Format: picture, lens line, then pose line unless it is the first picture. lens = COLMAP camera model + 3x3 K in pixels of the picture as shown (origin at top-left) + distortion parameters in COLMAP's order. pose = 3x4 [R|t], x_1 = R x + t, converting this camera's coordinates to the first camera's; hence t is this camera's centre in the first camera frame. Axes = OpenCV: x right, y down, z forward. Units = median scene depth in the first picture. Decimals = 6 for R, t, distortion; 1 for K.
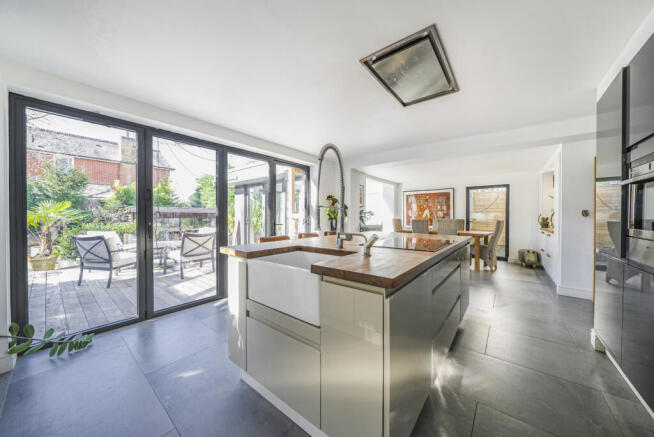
lens RADIAL K [[225.0, 0, 328.4], [0, 225.0, 218.7], [0, 0, 1]] dist [-0.001305, -0.000163]
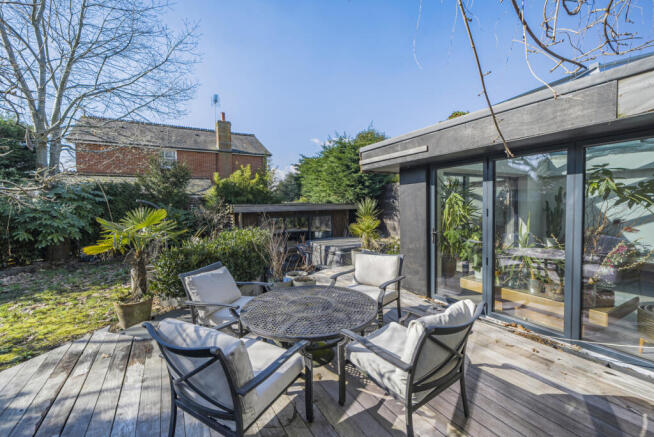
lens RADIAL K [[259.6, 0, 326.5], [0, 259.6, 217.2], [0, 0, 1]] dist [0.000247, 0.000051]
pose [[0.941077, -0.005858, -0.338143, -0.268658], [0.019805, 0.999089, 0.037812, -0.040155], [0.337613, -0.042281, 0.940335, 0.261877]]
